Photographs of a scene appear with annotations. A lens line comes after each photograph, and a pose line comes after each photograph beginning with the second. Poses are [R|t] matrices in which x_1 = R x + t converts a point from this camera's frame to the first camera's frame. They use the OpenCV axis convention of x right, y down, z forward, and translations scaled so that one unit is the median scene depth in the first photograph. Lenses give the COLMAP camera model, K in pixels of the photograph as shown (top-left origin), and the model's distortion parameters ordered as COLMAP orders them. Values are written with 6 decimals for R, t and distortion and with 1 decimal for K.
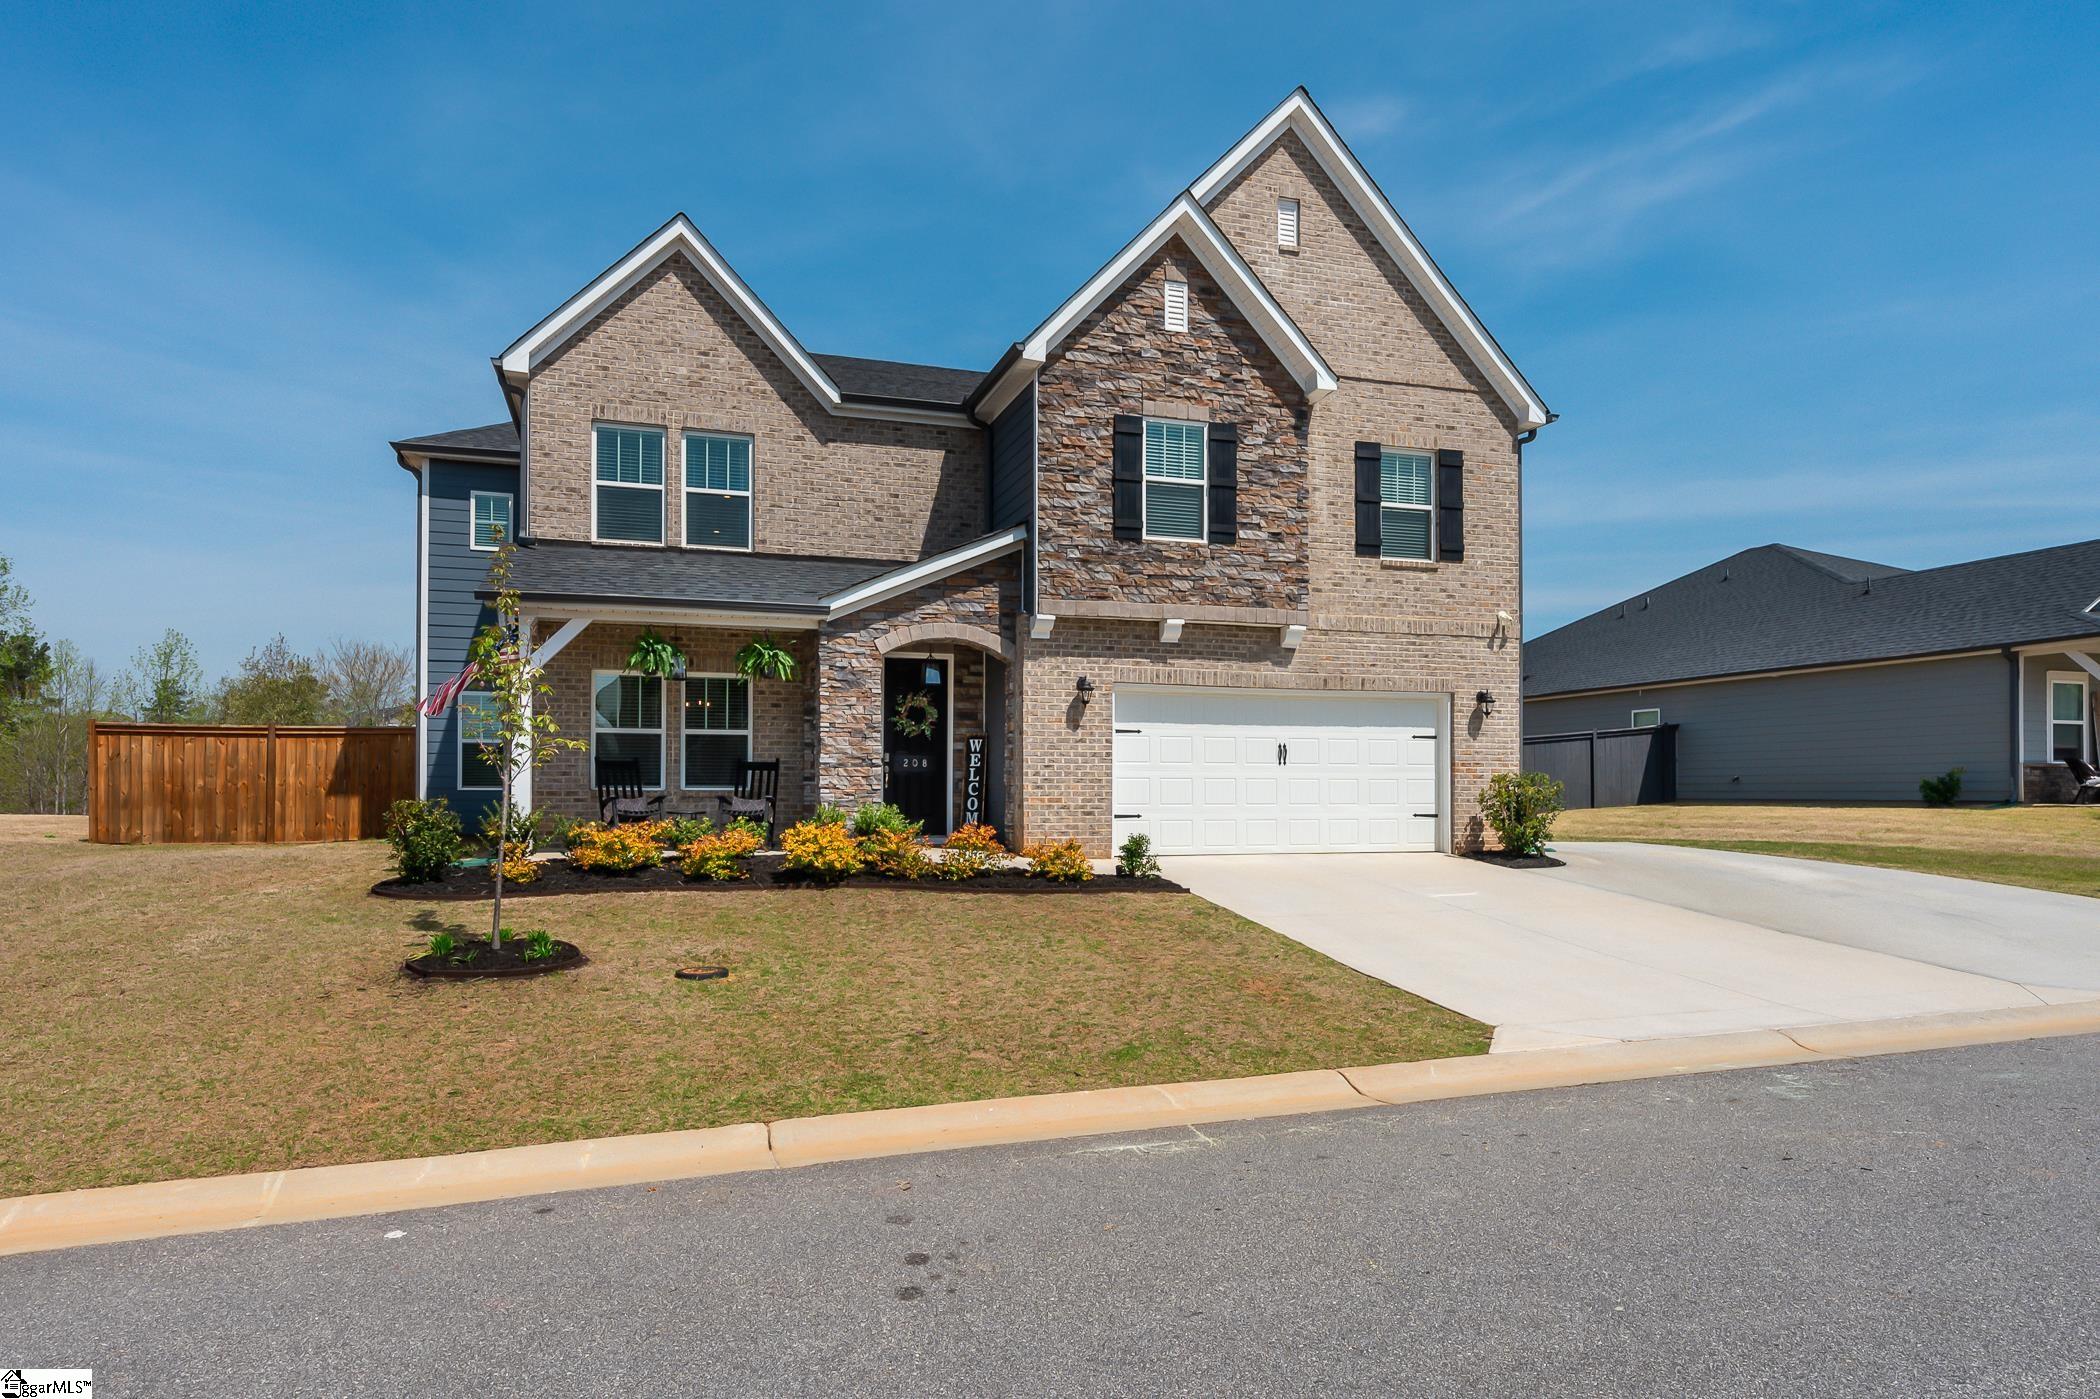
lens RADIAL K [[1220.9, 0, 1065.2], [0, 1220.9, 772.5], [0, 0, 1]] dist [0.018108, -0.000357]
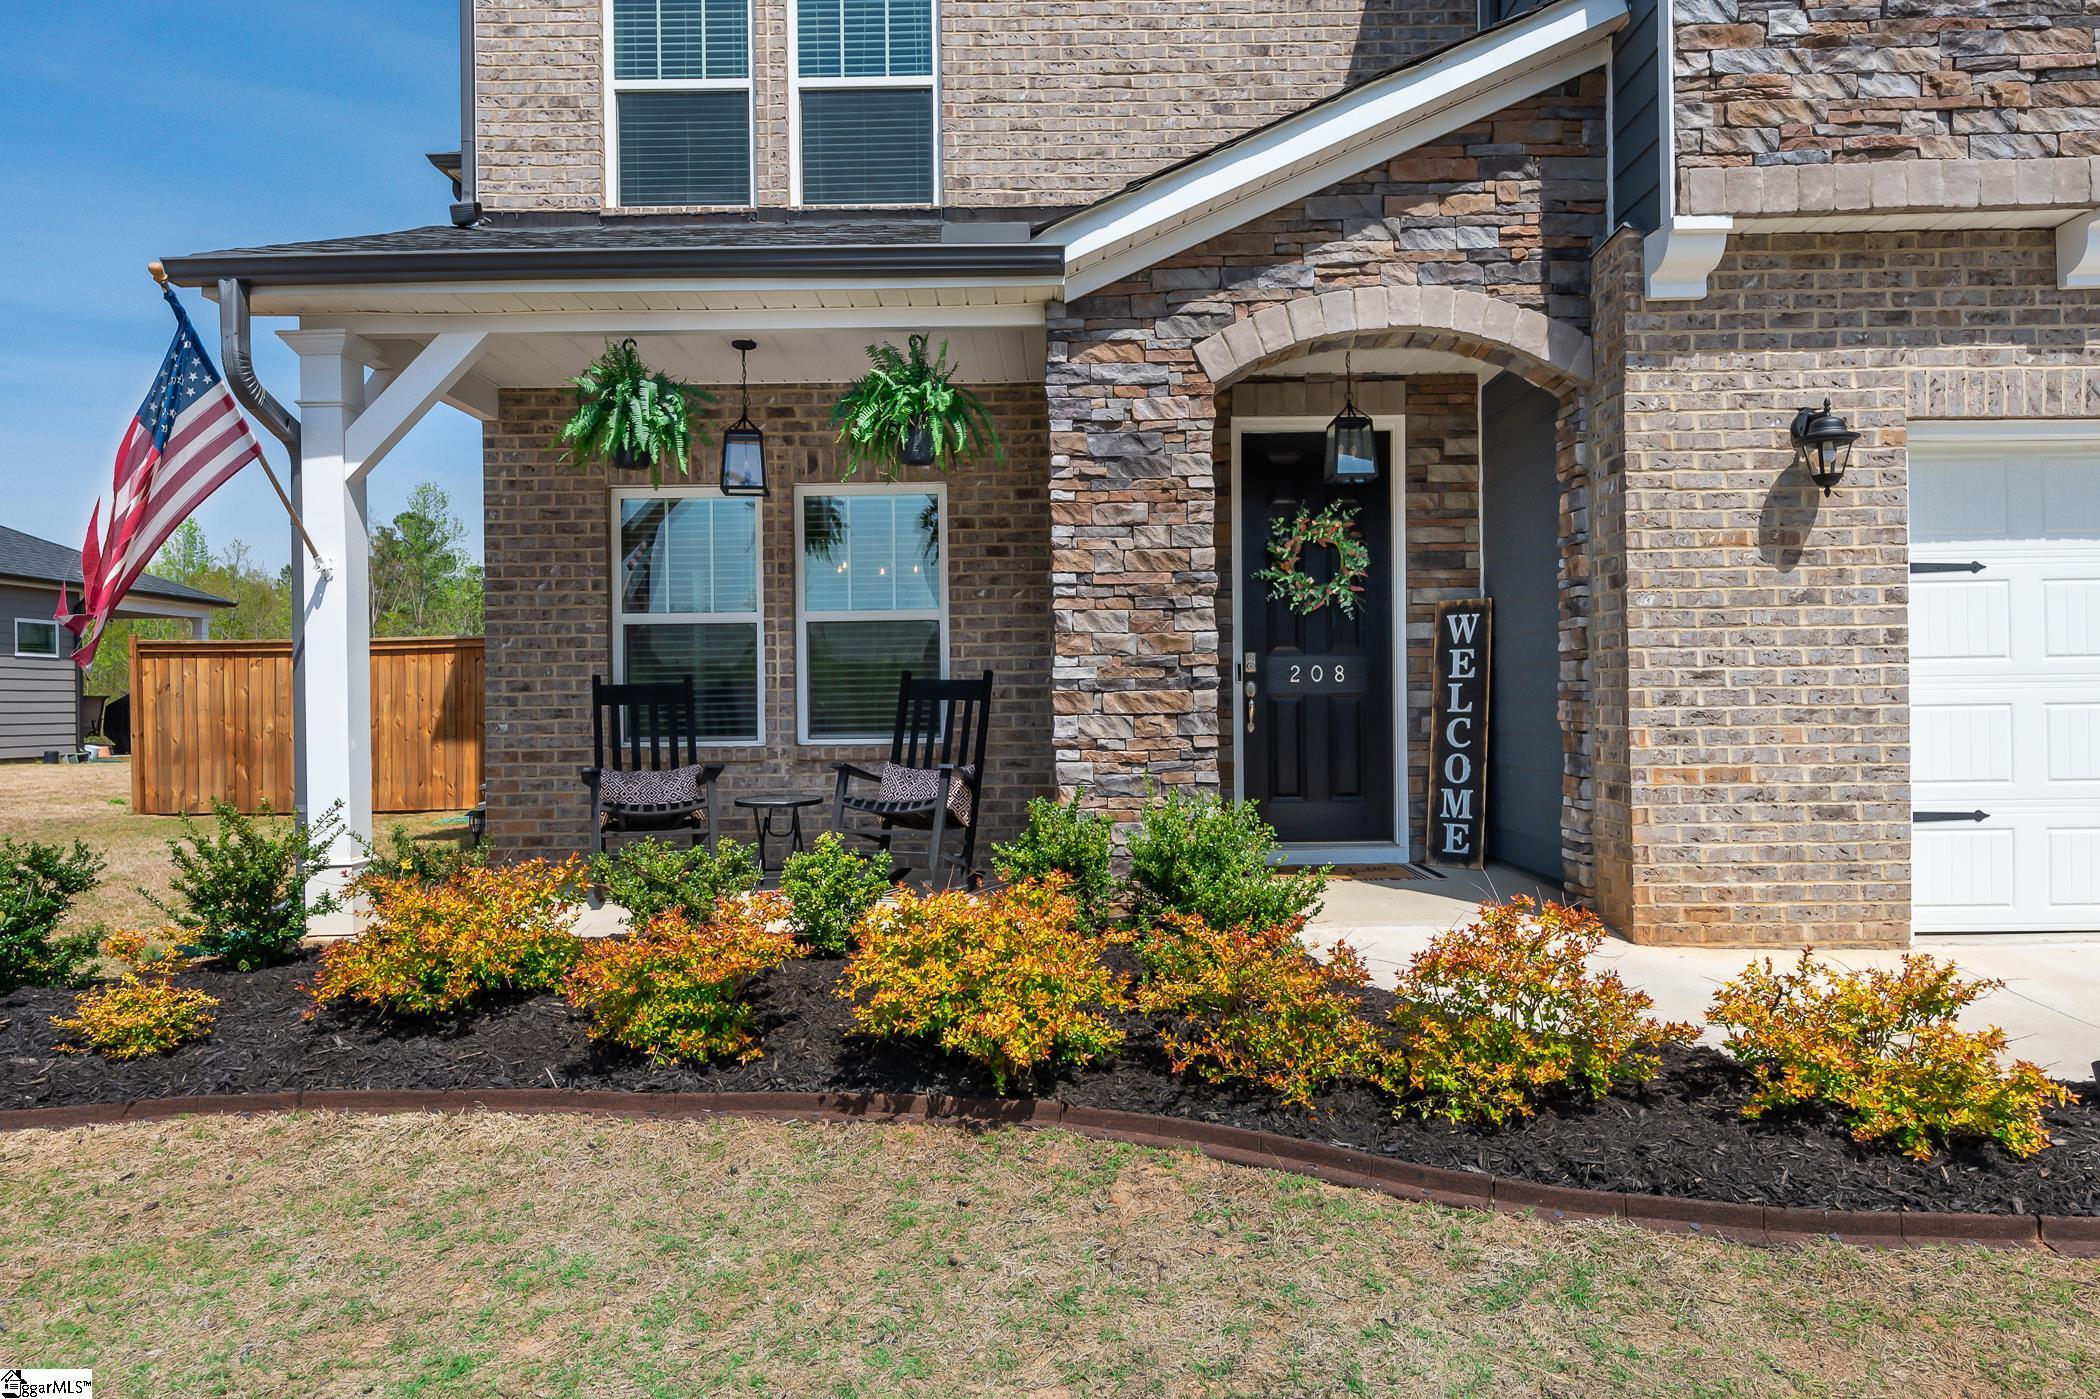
lens RADIAL K [[1438.4, 0, 1050.0], [0, 1438.4, 706.5], [0, 0, 1]] dist [0.018103, -0.007605]
pose [[0.949188, -0.014778, -0.314363, -0.058464], [0.019949, 0.999713, 0.013239, -0.005355], [0.314077, -0.018838, 0.949210, 0.538886]]
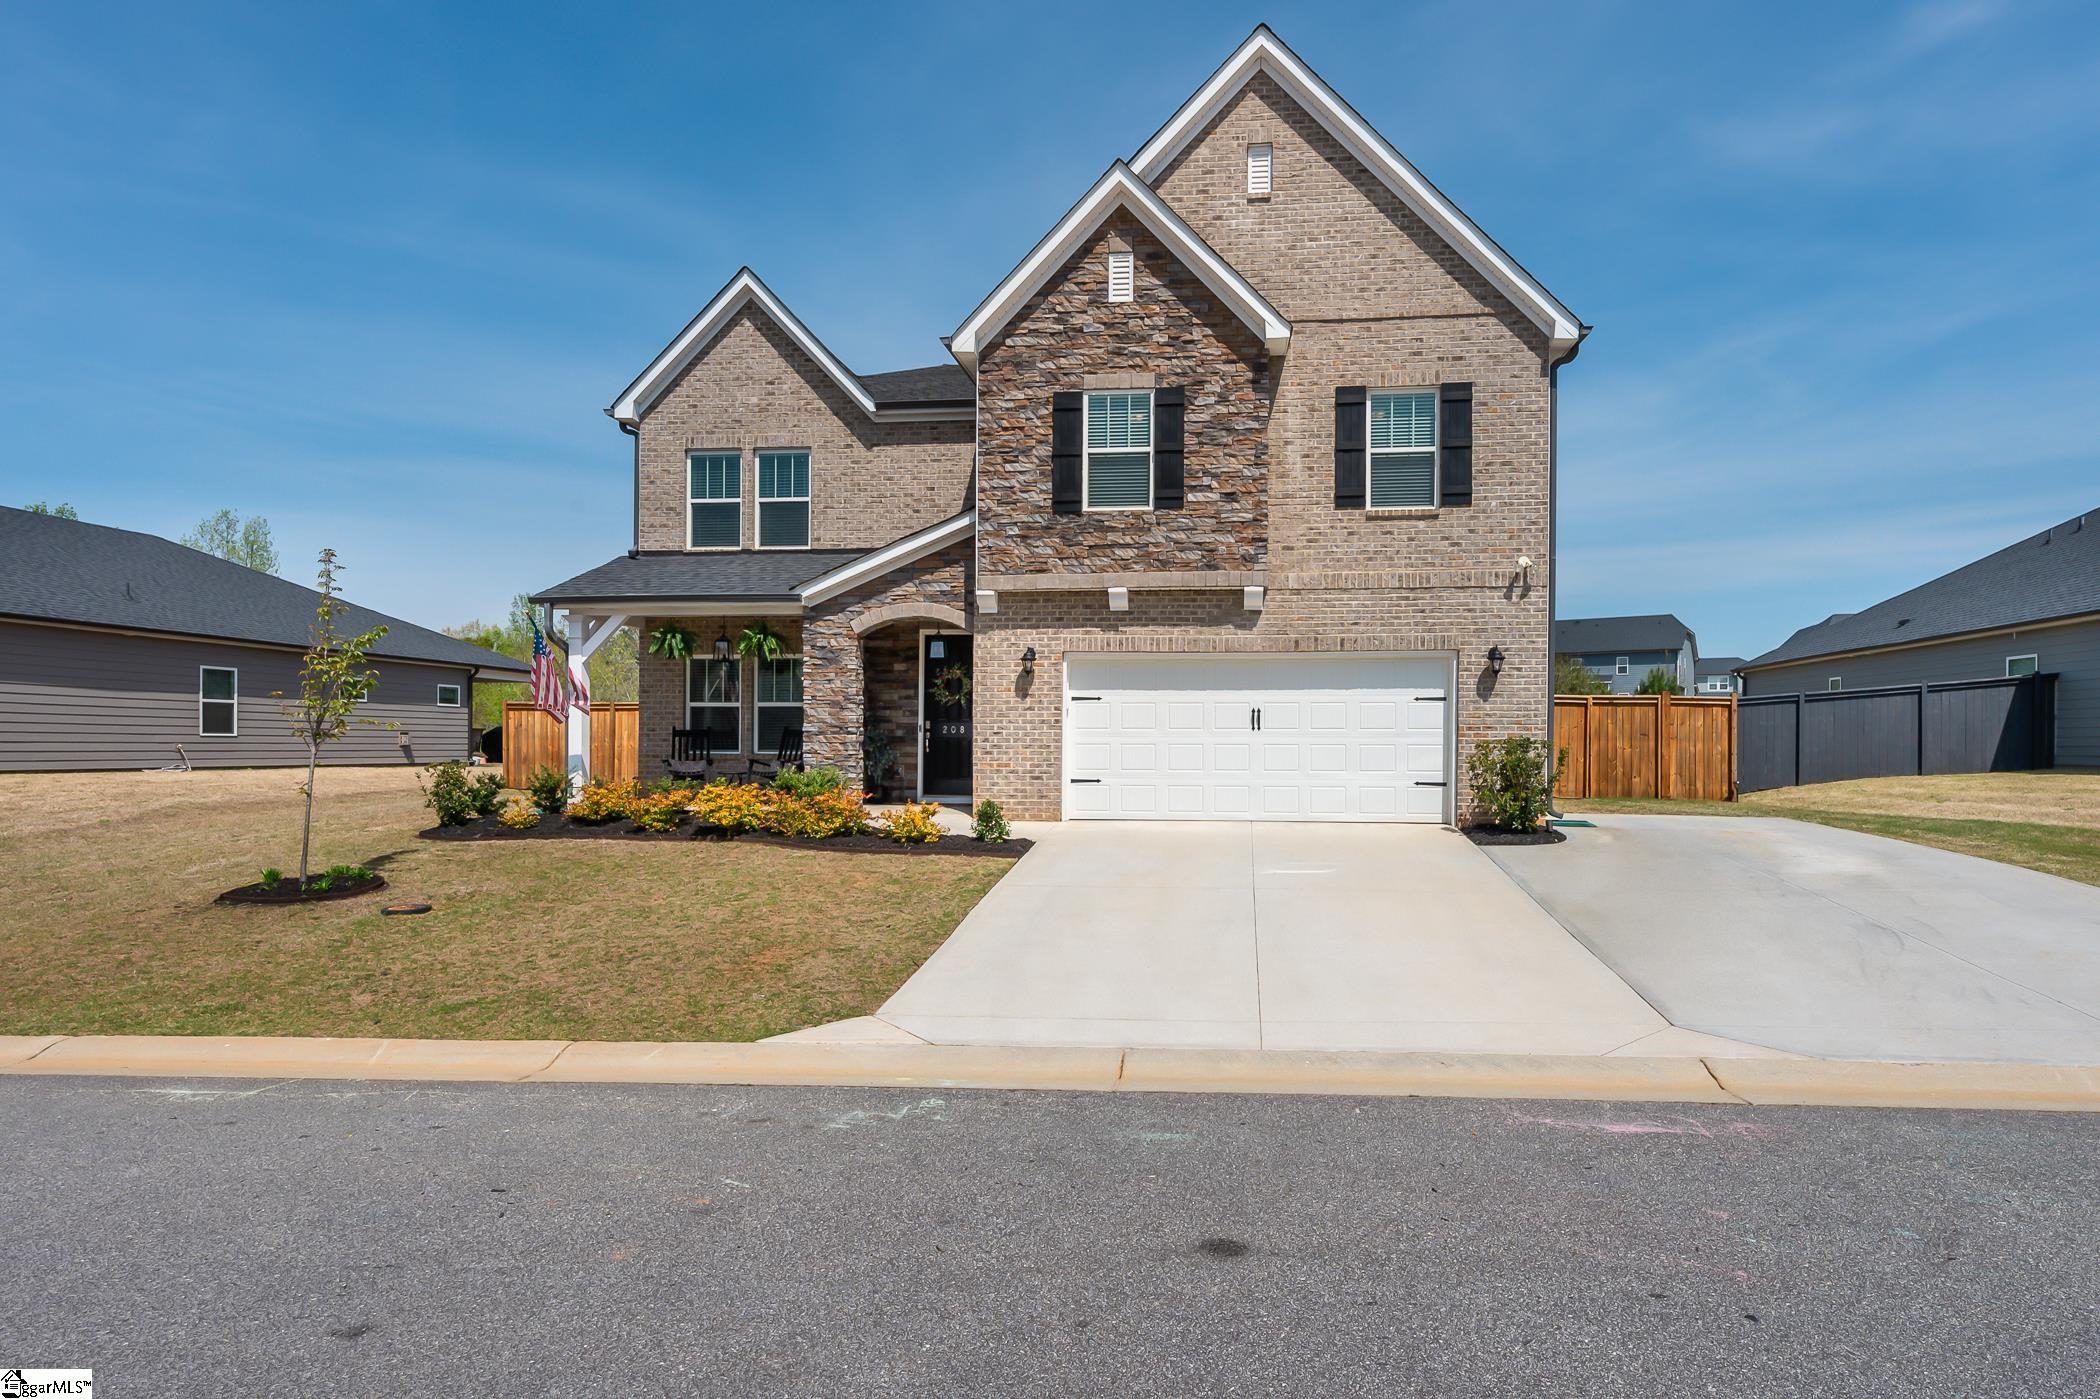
lens RADIAL K [[1105.5, 0, 1062.3], [0, 1105.5, 748.1], [0, 0, 1]] dist [0.012667, 0.001020]
pose [[0.918156, 0.002246, -0.396212, 0.402442], [0.003680, 0.999892, 0.014195, -0.005335], [0.396201, -0.014491, 0.918049, 0.133872]]
